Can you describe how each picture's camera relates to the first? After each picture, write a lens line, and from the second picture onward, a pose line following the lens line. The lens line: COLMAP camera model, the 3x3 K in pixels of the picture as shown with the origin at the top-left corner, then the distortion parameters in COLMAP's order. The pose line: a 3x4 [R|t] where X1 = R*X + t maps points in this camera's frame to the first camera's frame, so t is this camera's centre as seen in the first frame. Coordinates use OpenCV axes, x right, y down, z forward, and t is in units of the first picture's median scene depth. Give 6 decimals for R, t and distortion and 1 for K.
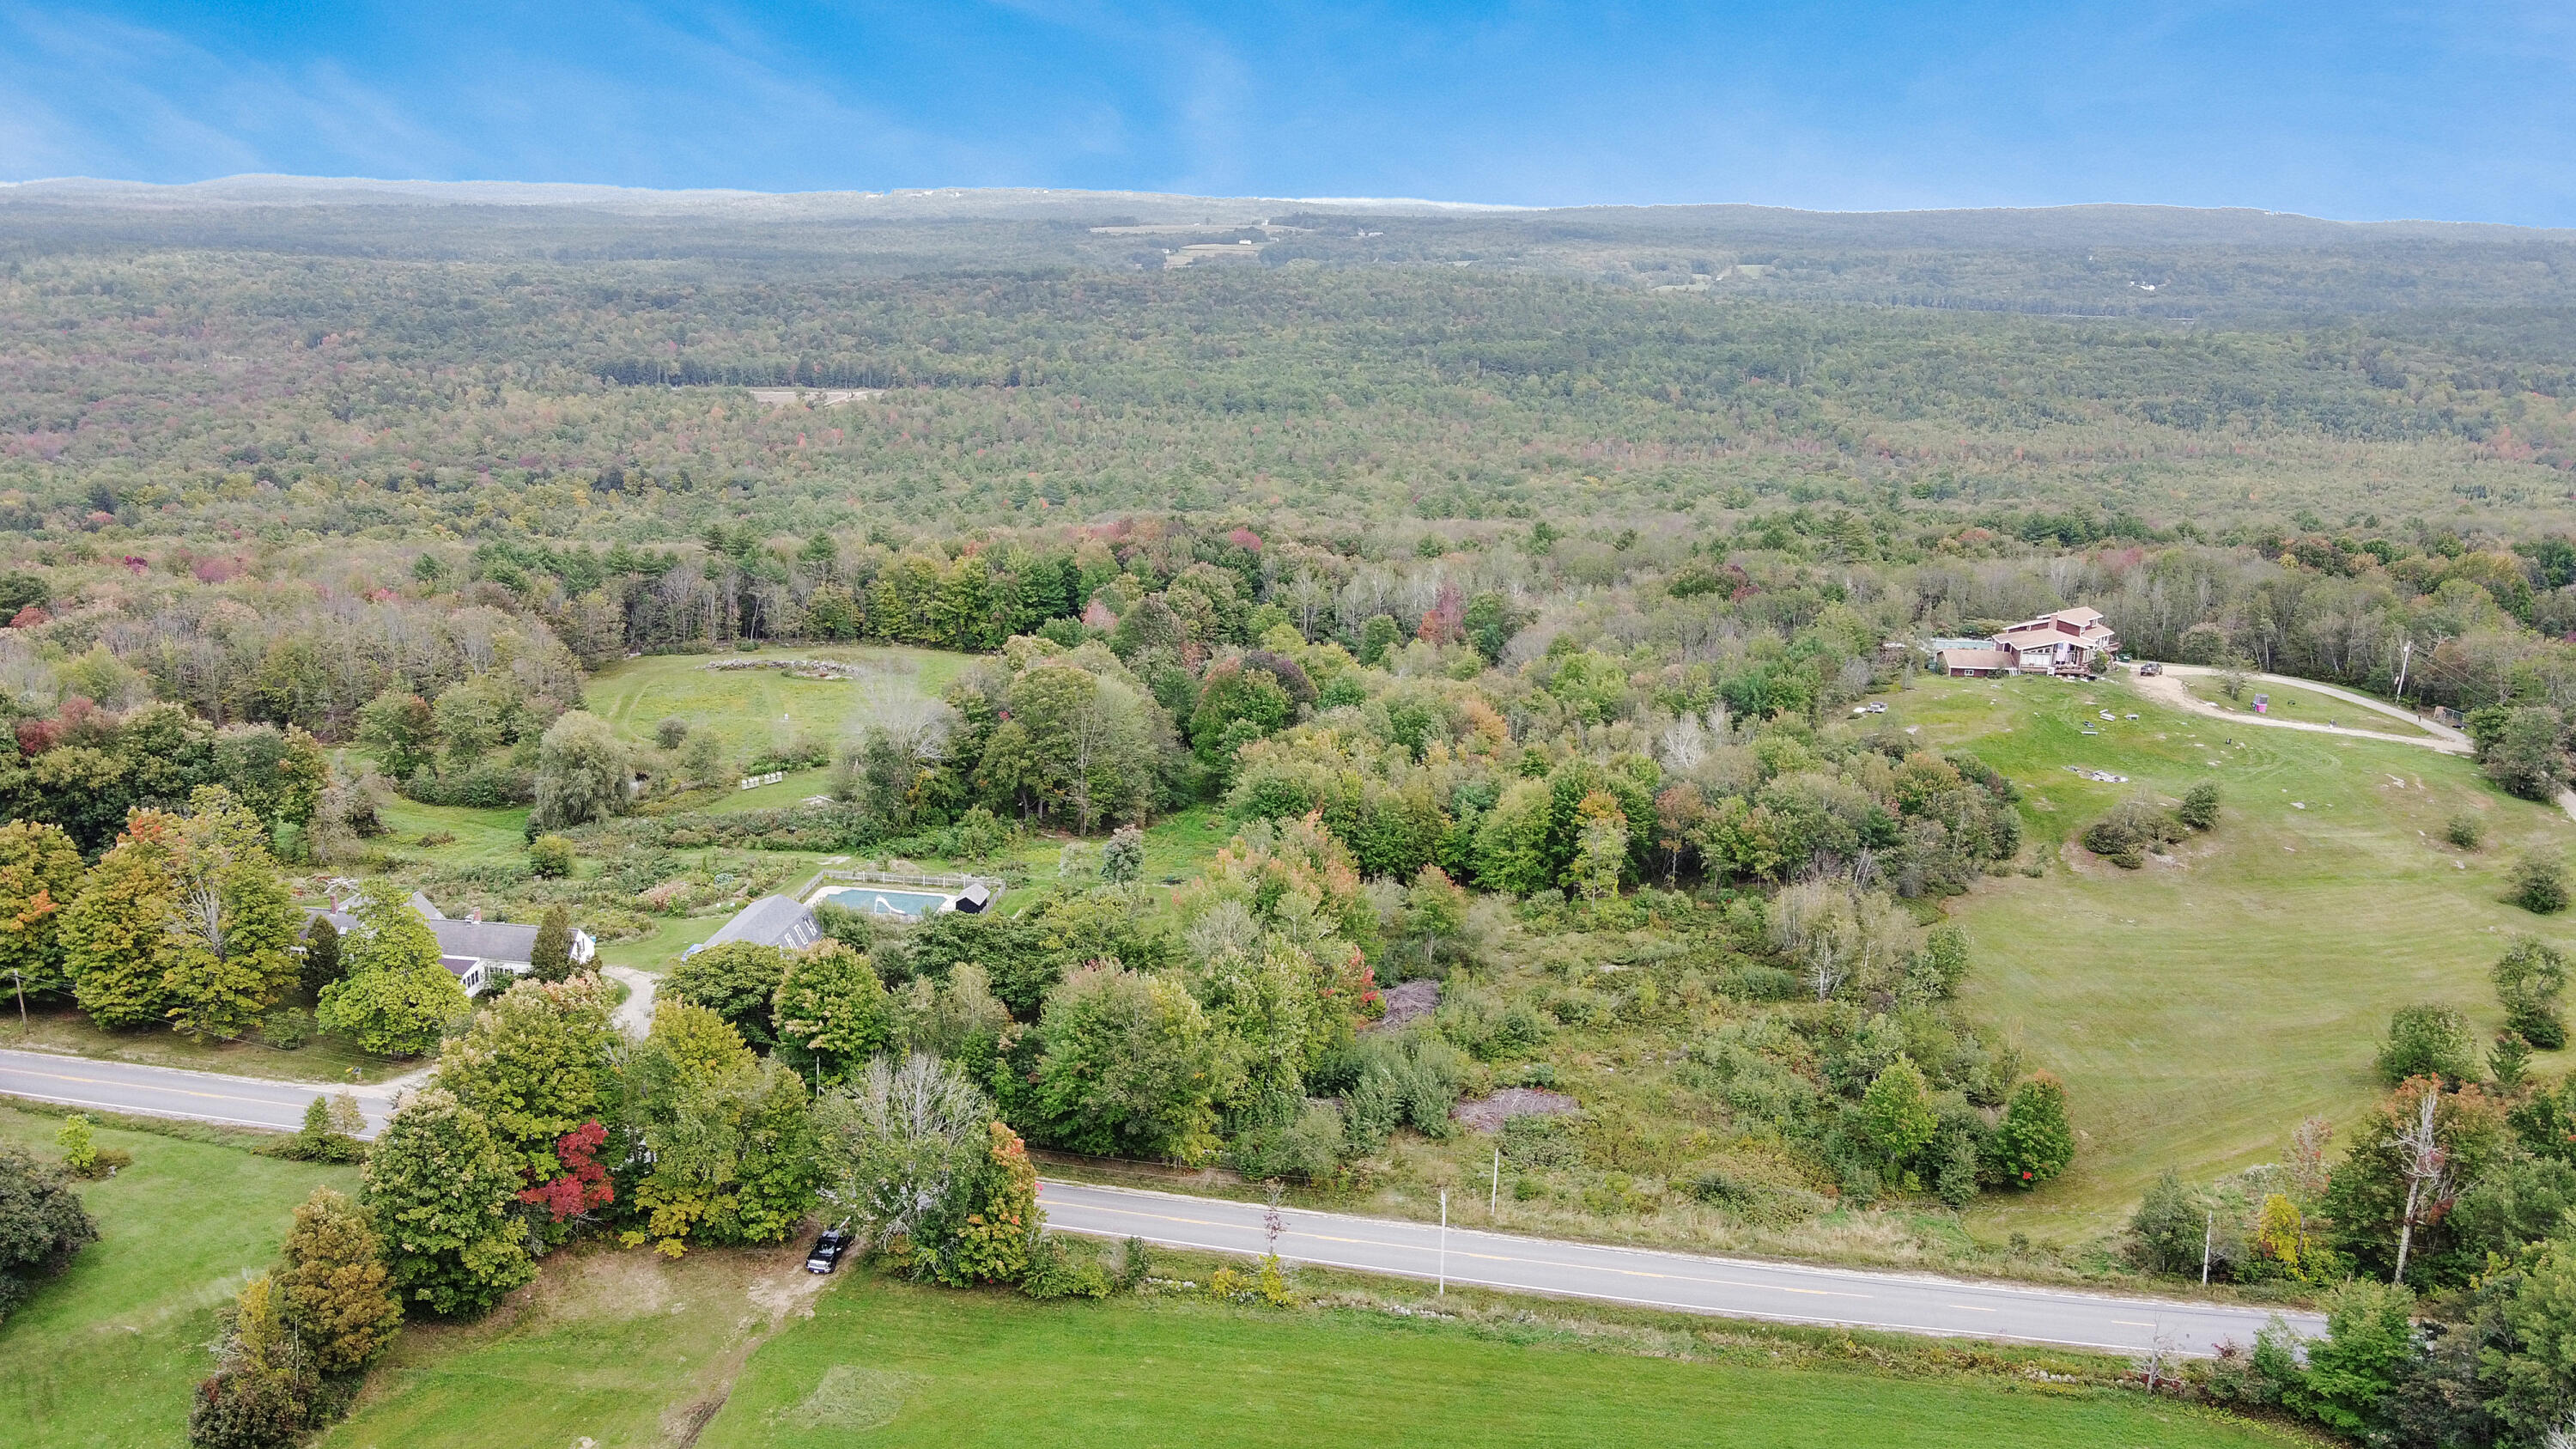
lens RADIAL K [[1978.8, 0, 1288.0], [0, 1978.8, 724.5], [0, 0, 1]] dist [-0.011092, 0.056458]
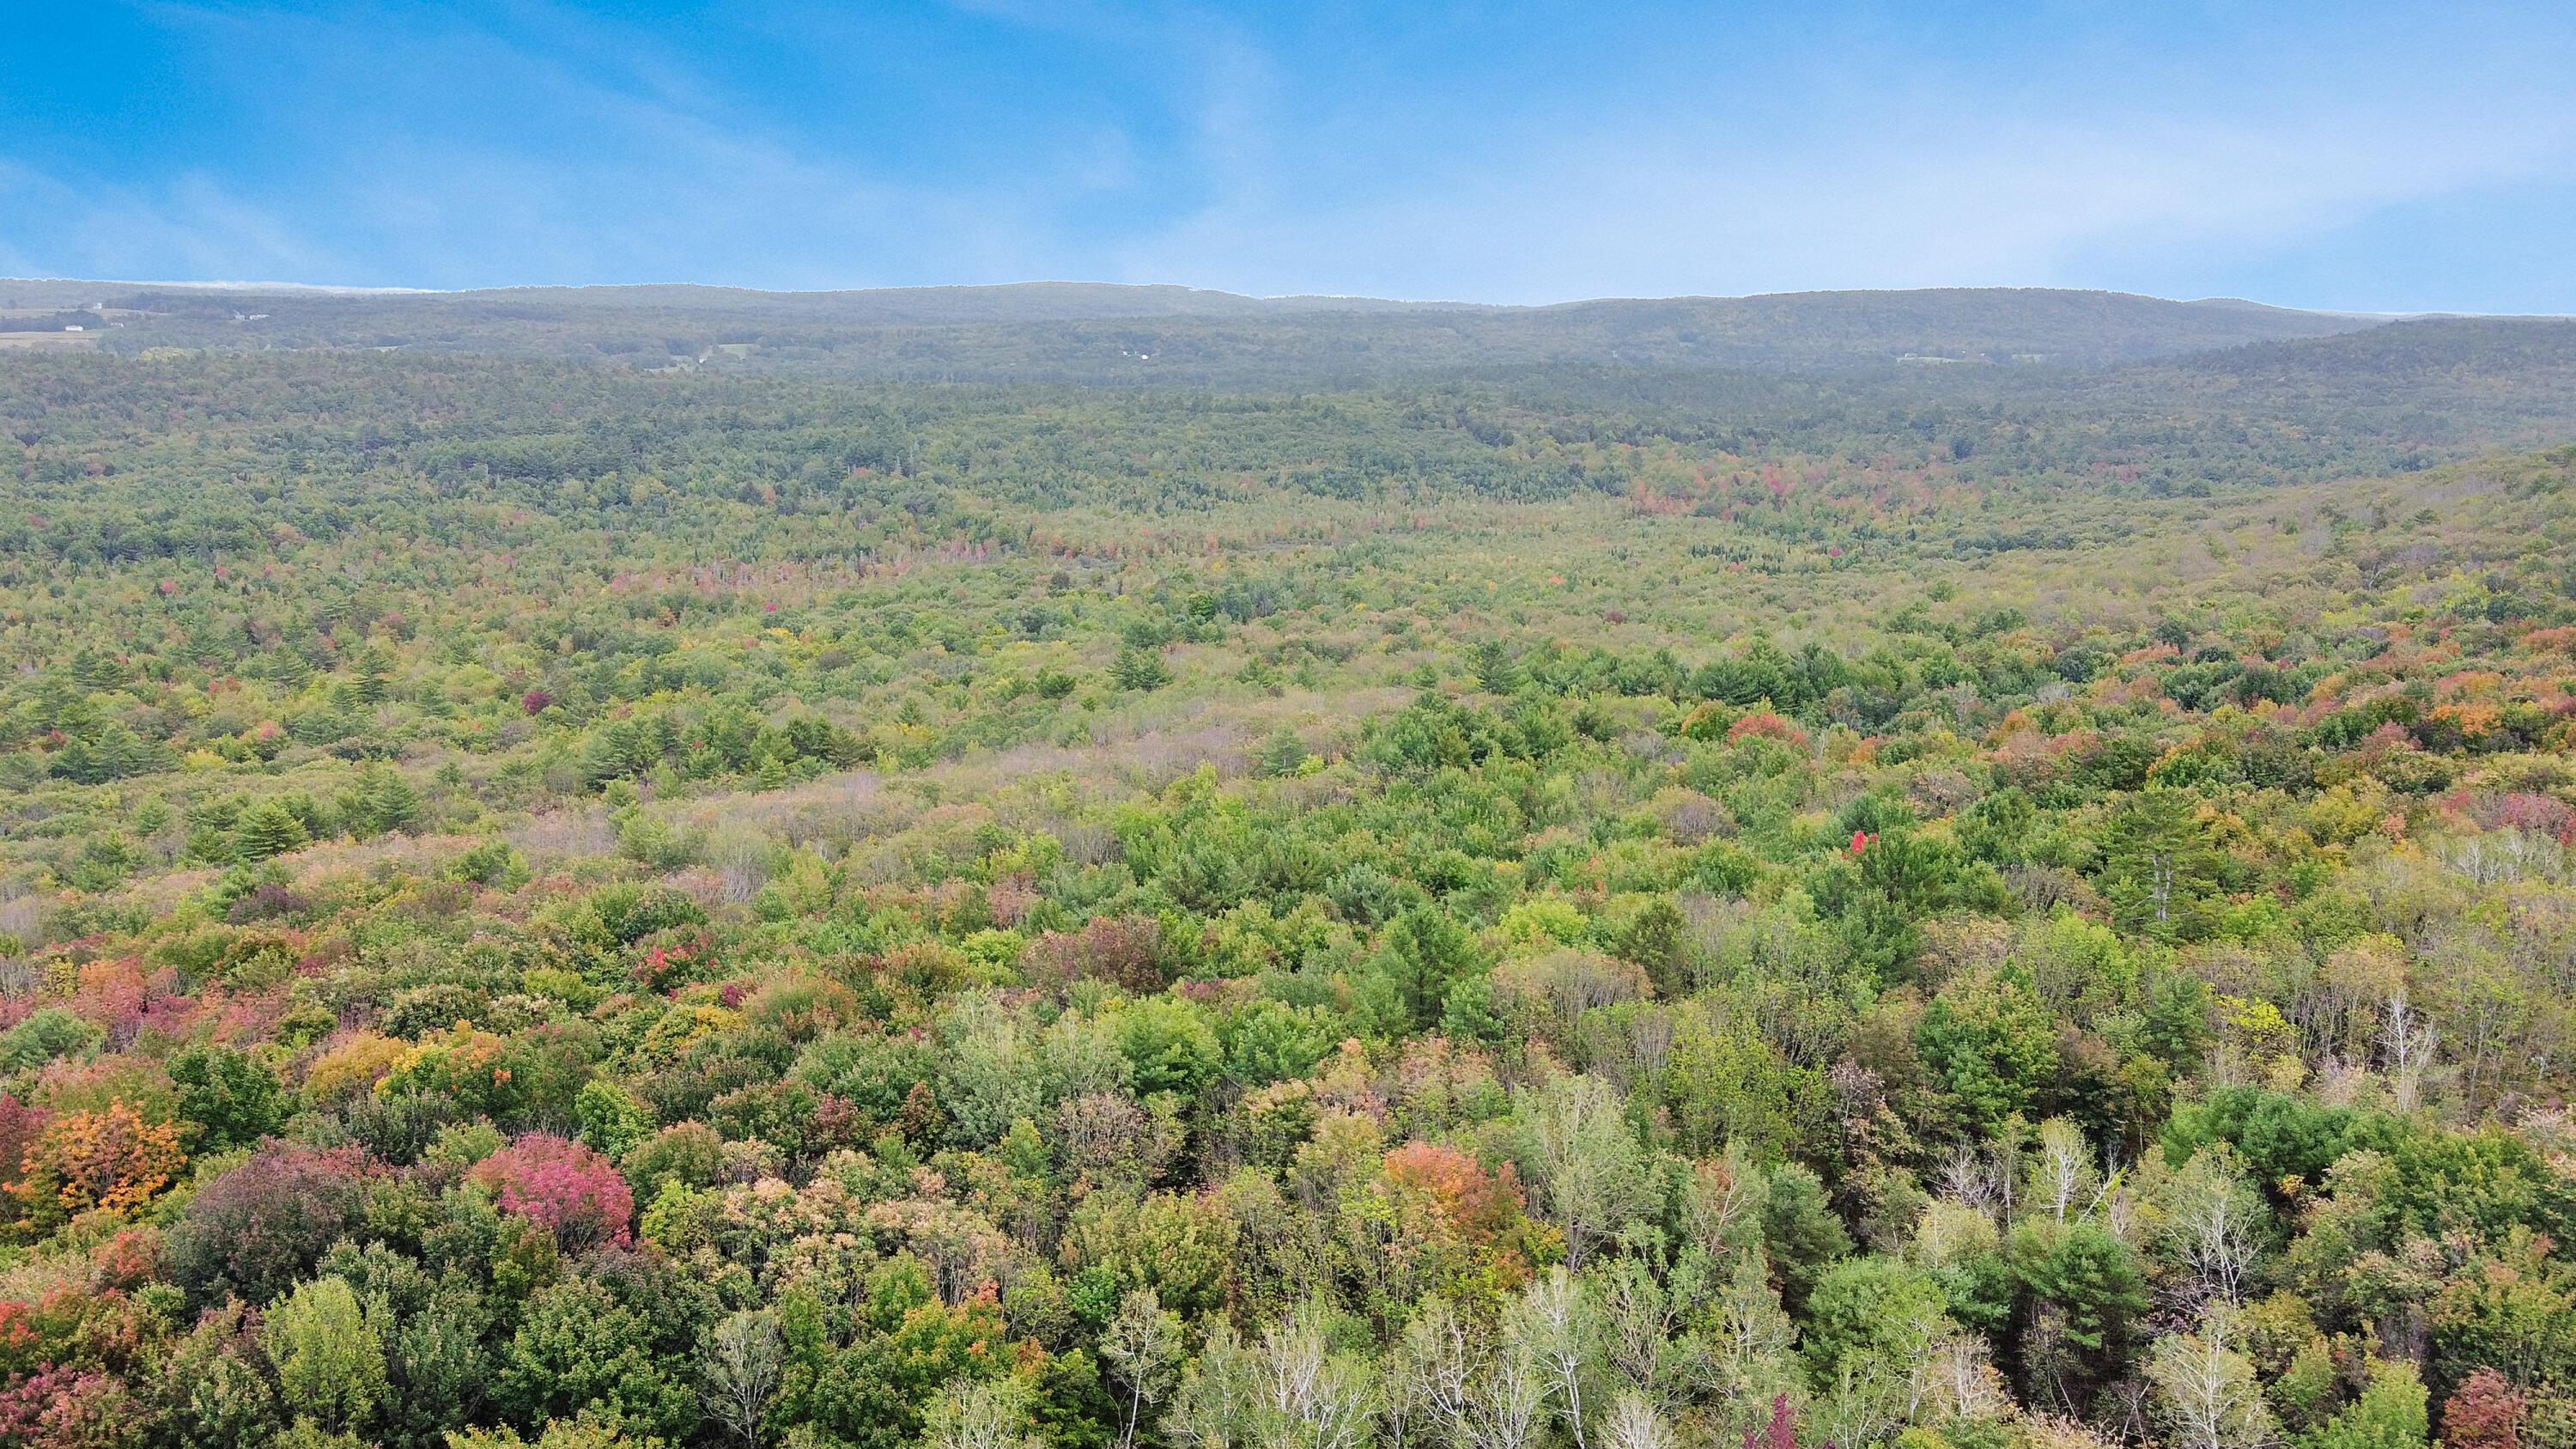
lens RADIAL K [[2020.7, 0, 1288.0], [0, 2020.7, 724.5], [0, 0, 1]] dist [-0.009113, 0.052070]
pose [[0.870294, -0.112773, 0.479447, -0.073397], [0.134365, 0.990873, -0.010831, -0.172920], [-0.473850, 0.073848, 0.877504, 0.895779]]
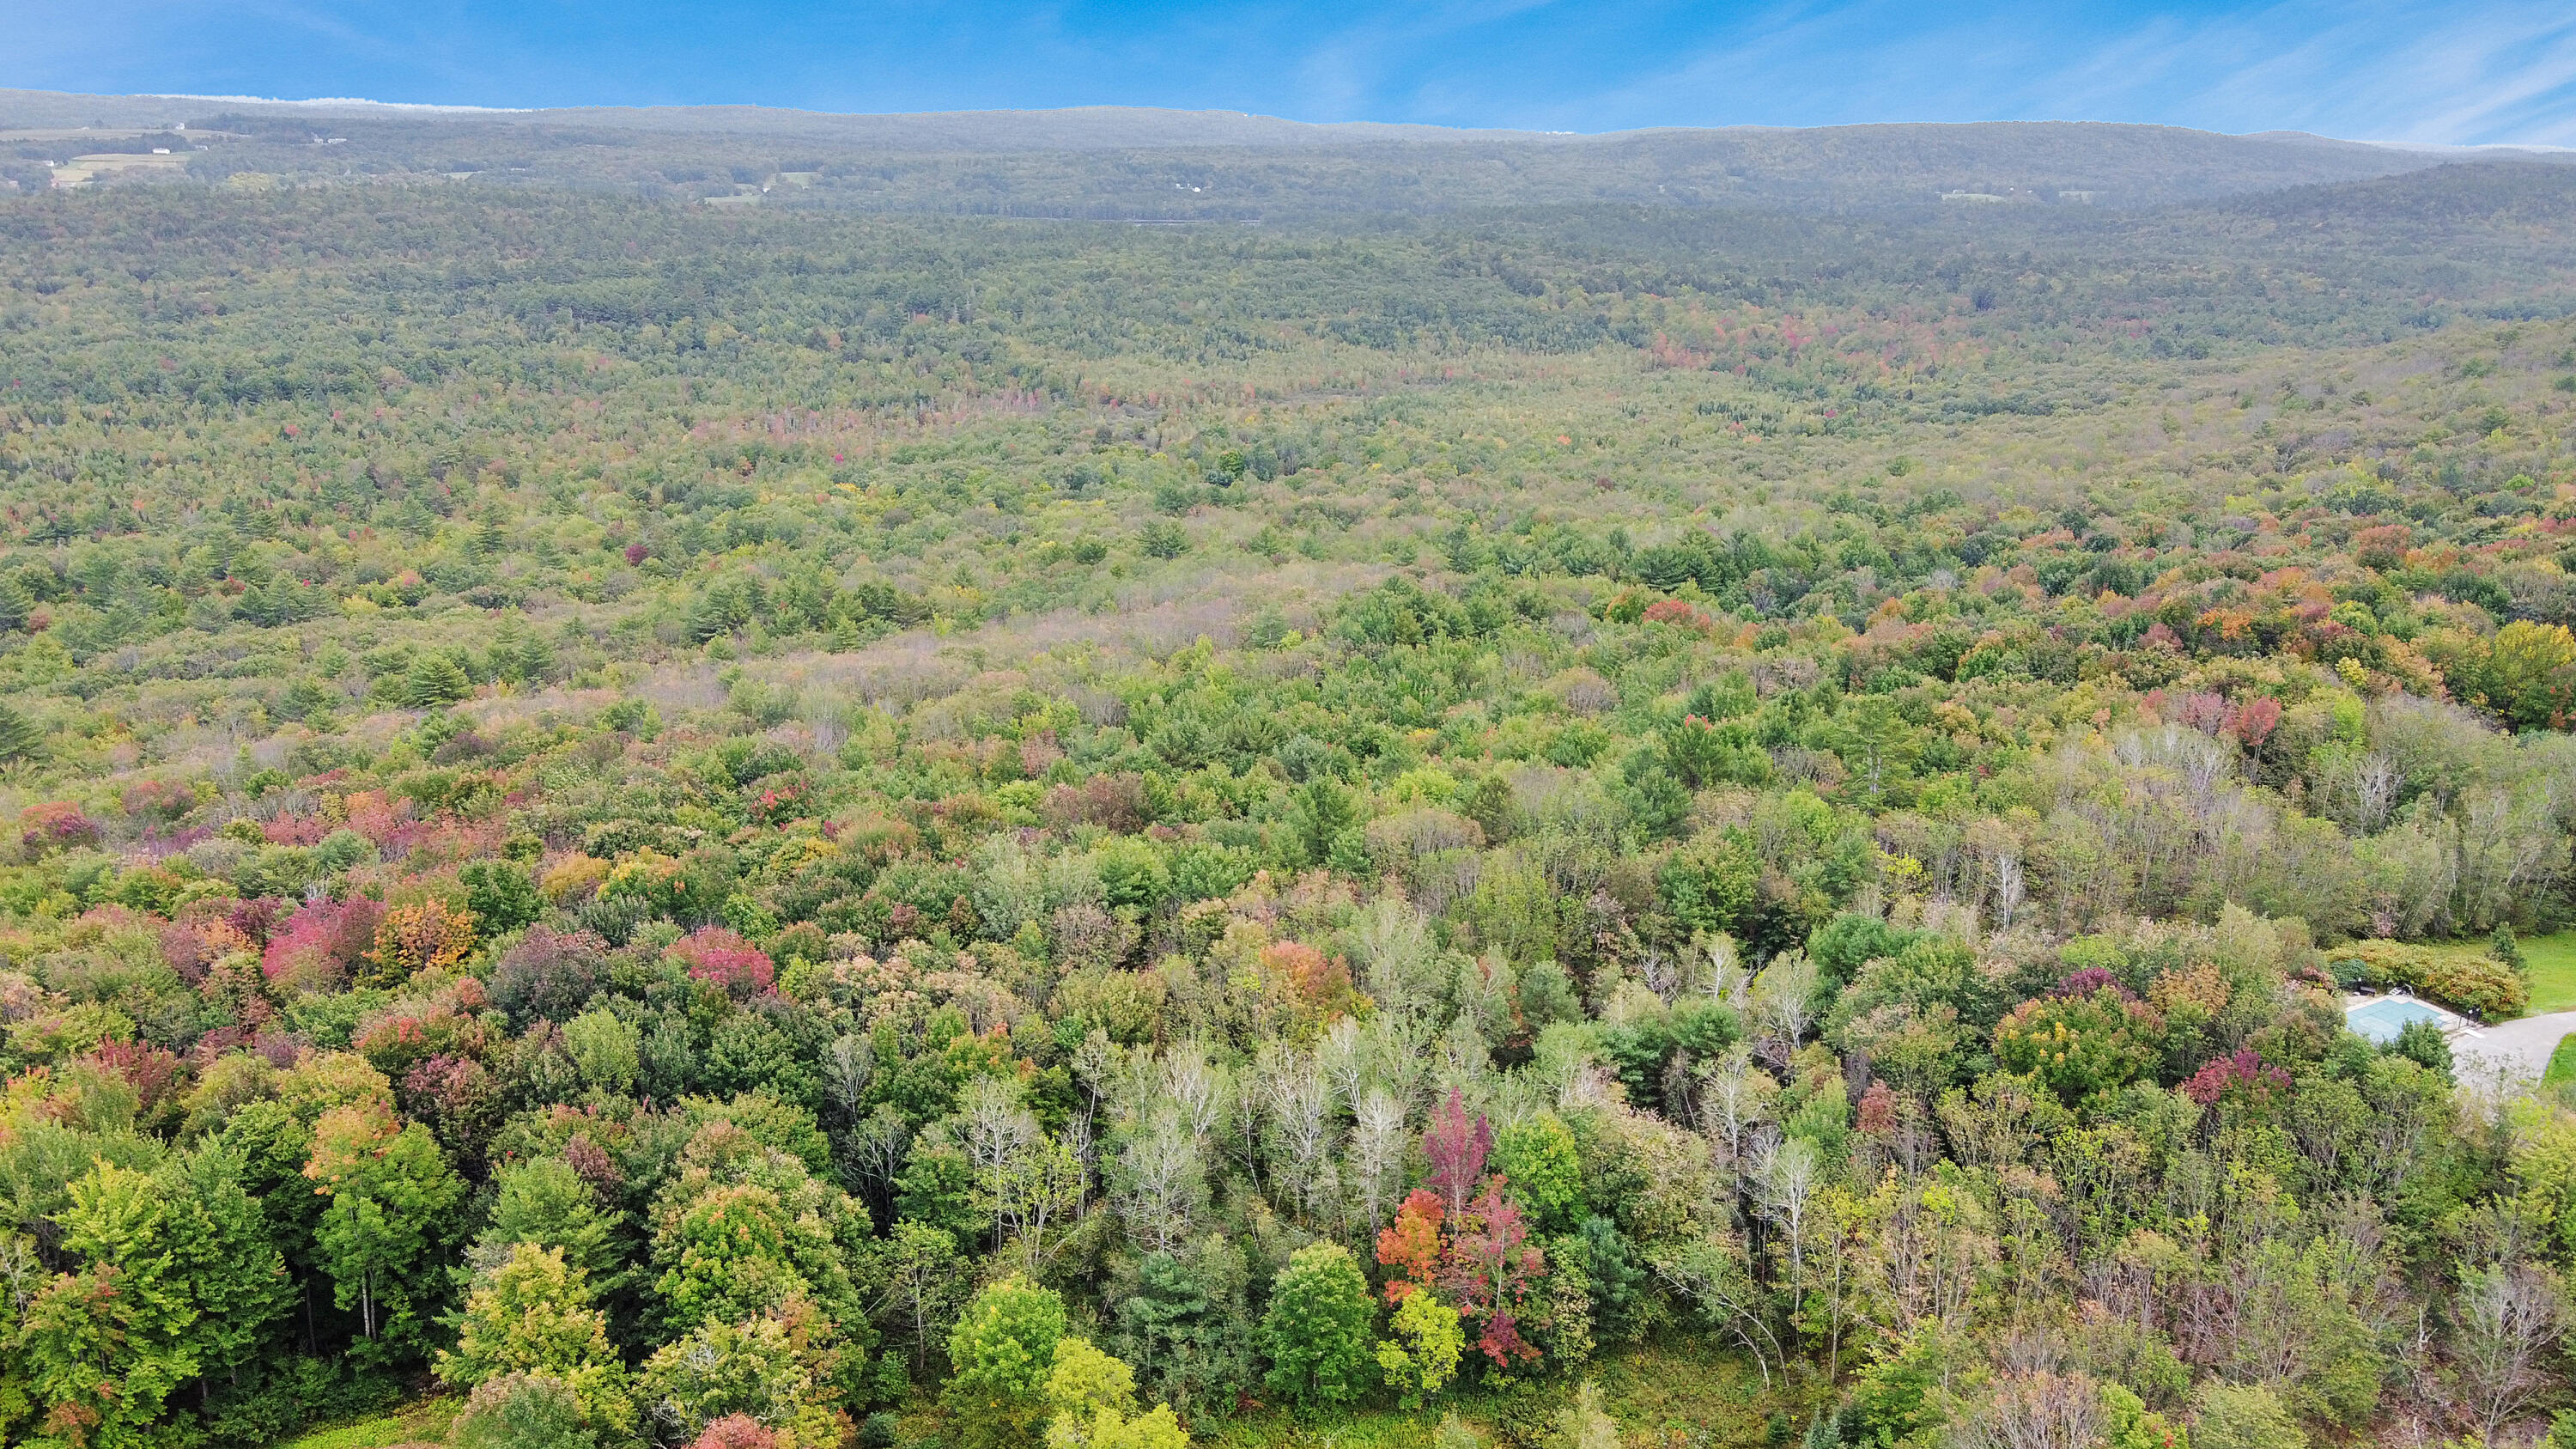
lens RADIAL K [[1978.8, 0, 1288.0], [0, 1978.8, 724.5], [0, 0, 1]] dist [-0.011092, 0.056458]
pose [[0.883808, -0.141406, 0.445969, -0.117849], [0.120610, 0.989875, 0.074844, -0.197397], [-0.452037, -0.012360, 0.891914, 0.733535]]
